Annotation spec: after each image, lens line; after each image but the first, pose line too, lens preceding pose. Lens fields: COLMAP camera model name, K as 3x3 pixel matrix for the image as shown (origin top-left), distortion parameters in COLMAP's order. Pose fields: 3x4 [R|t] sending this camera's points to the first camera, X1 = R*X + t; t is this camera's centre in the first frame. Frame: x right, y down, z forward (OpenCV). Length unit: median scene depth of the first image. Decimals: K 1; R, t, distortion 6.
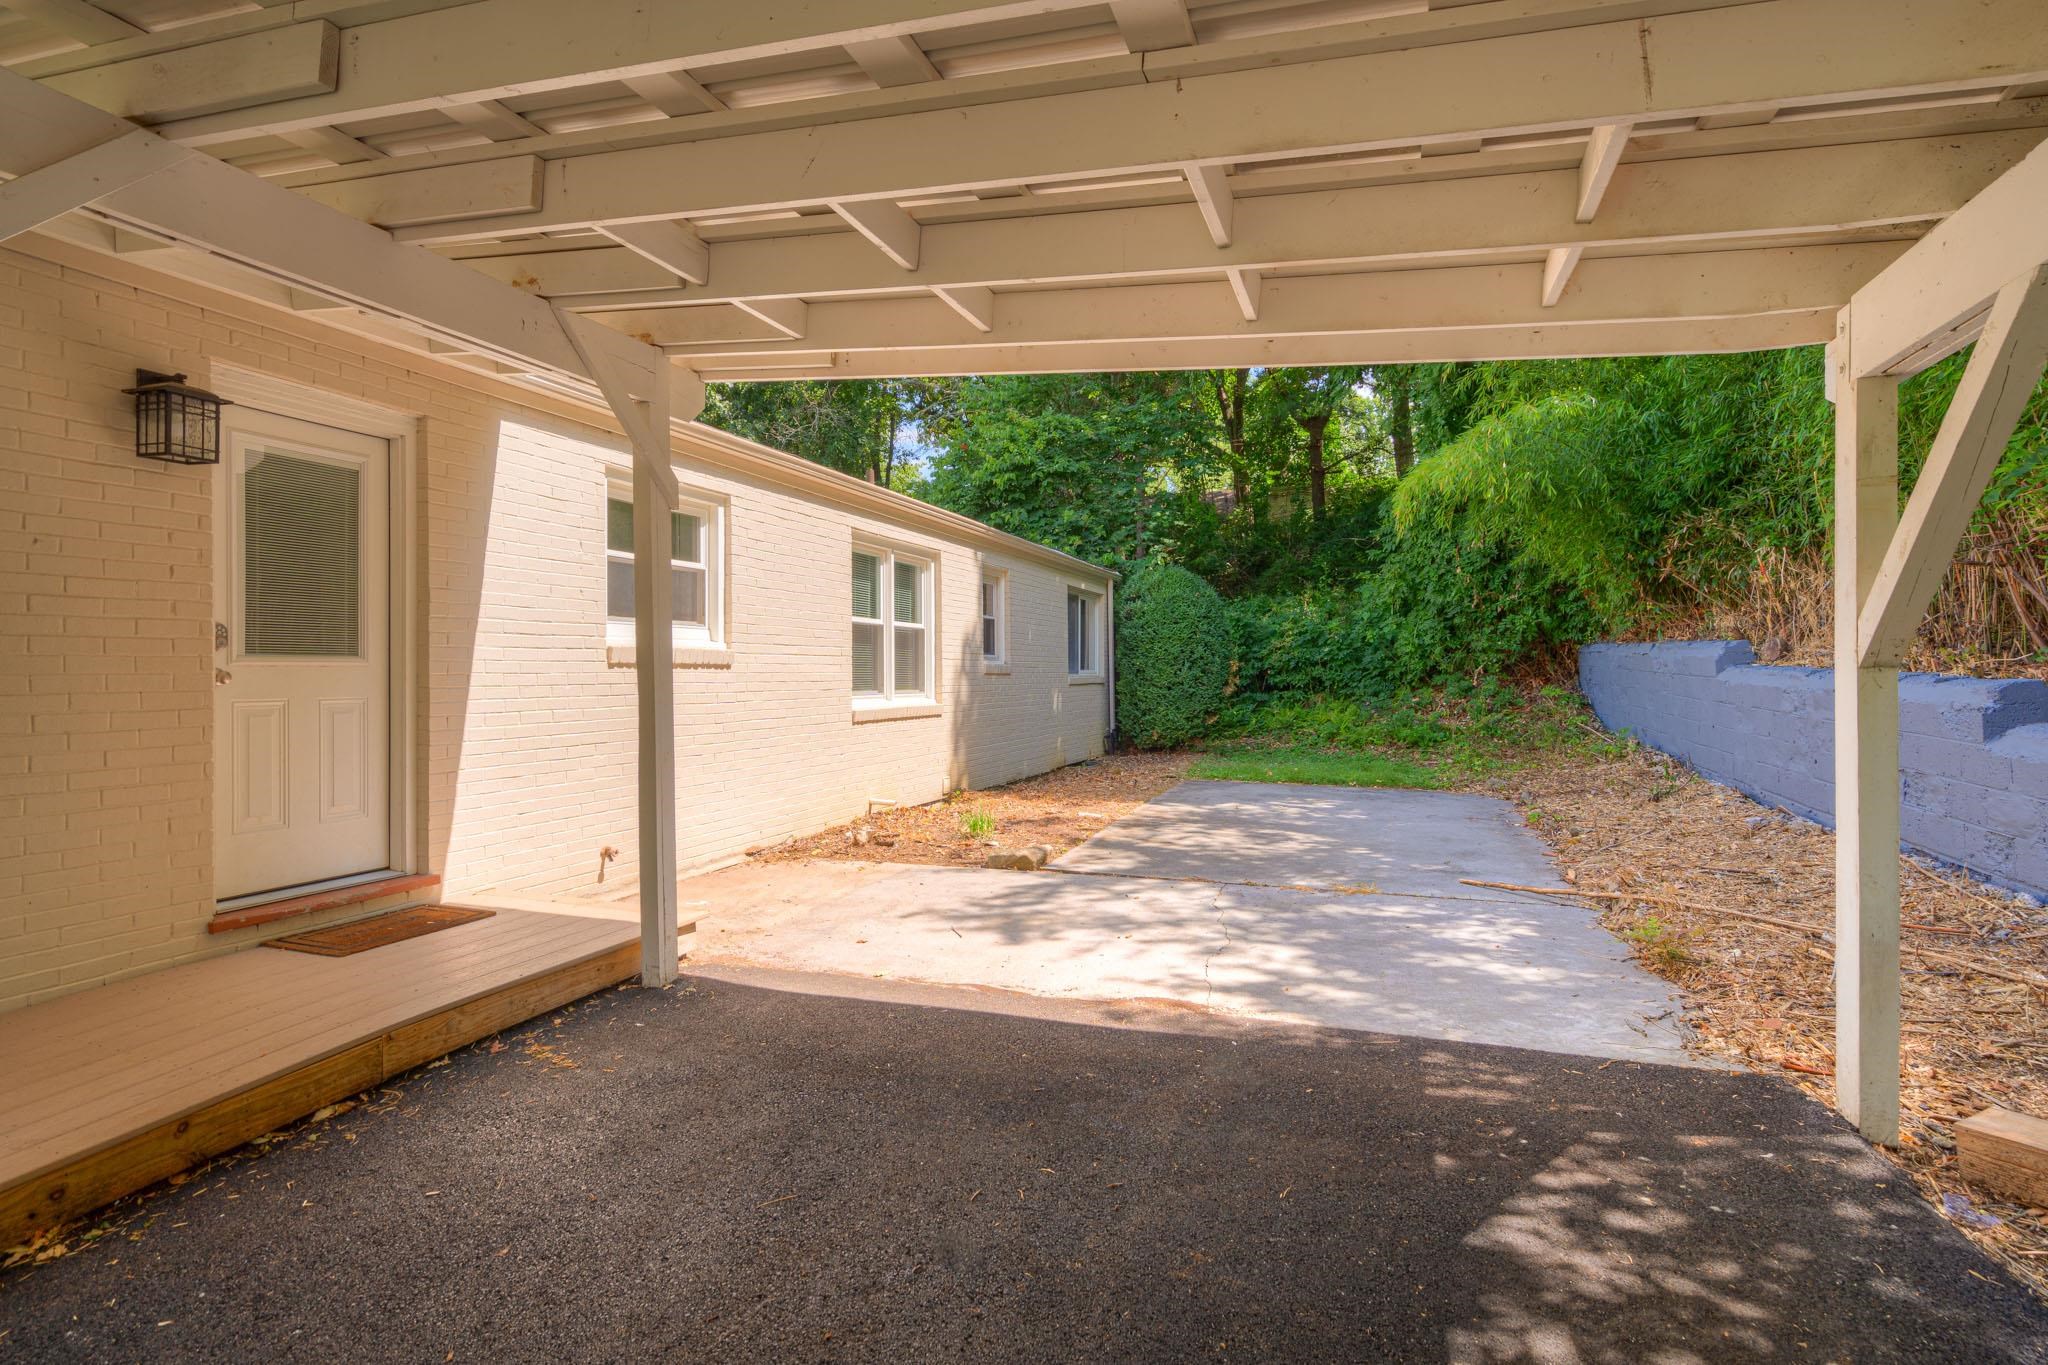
lens RADIAL K [[1012.9, 0, 1022.0], [0, 1012.9, 673.3], [0, 0, 1]] dist [-0.004509, 0.000578]
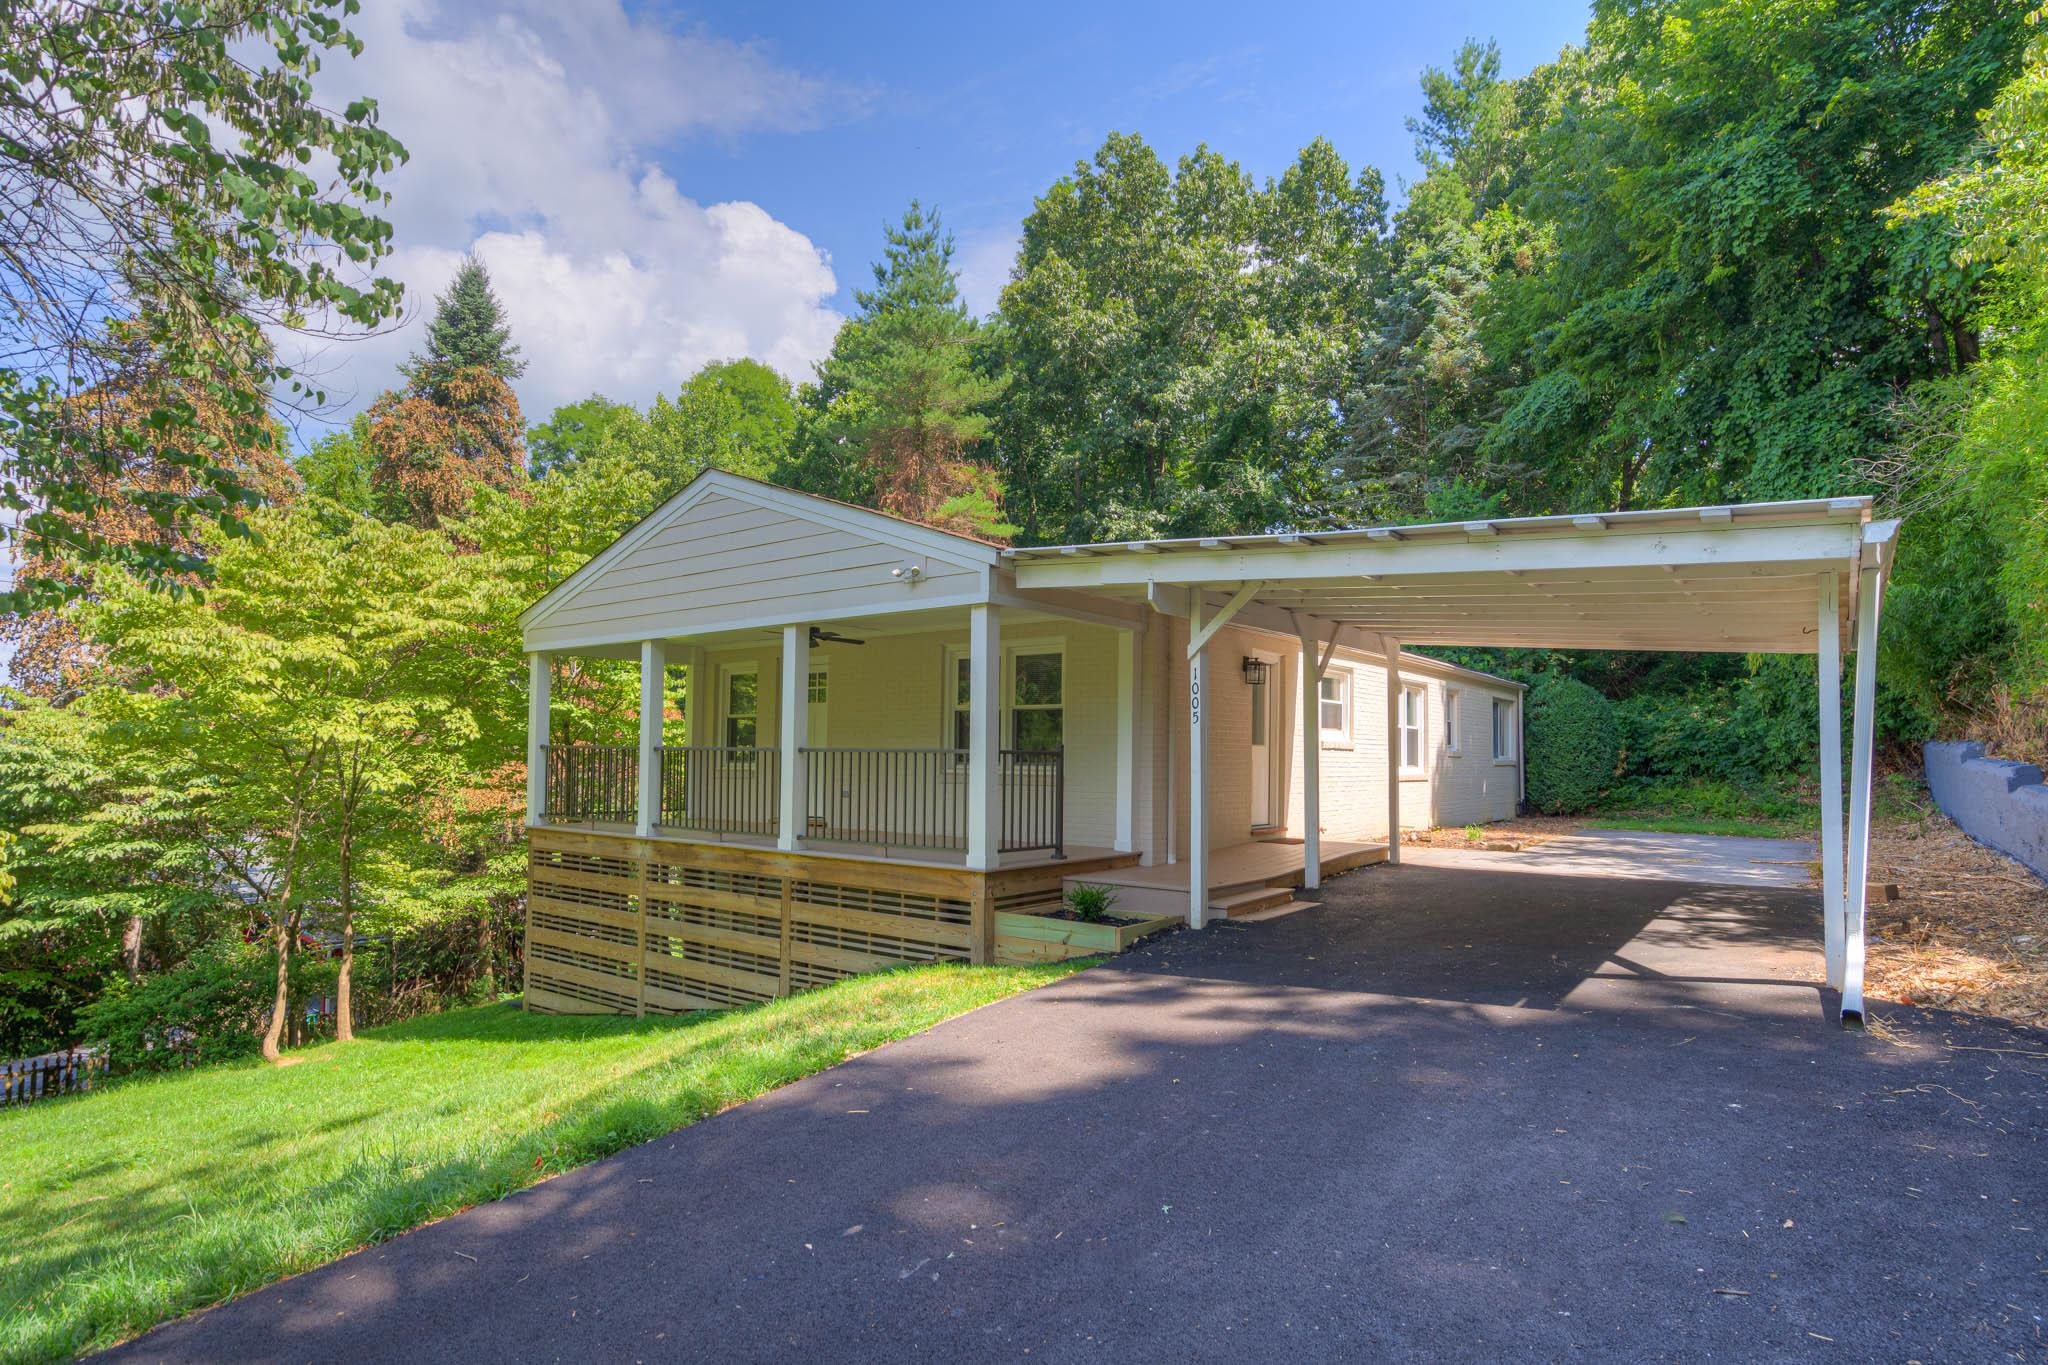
lens RADIAL K [[1106.3, 0, 1019.5], [0, 1106.3, 705.1], [0, 0, 1]] dist [0.008234, 0.001605]
pose [[0.957367, 0.002963, -0.288859, -0.134180], [-0.016687, 0.998845, -0.045058, 0.007246], [0.288392, 0.047957, 0.956311, -0.657661]]
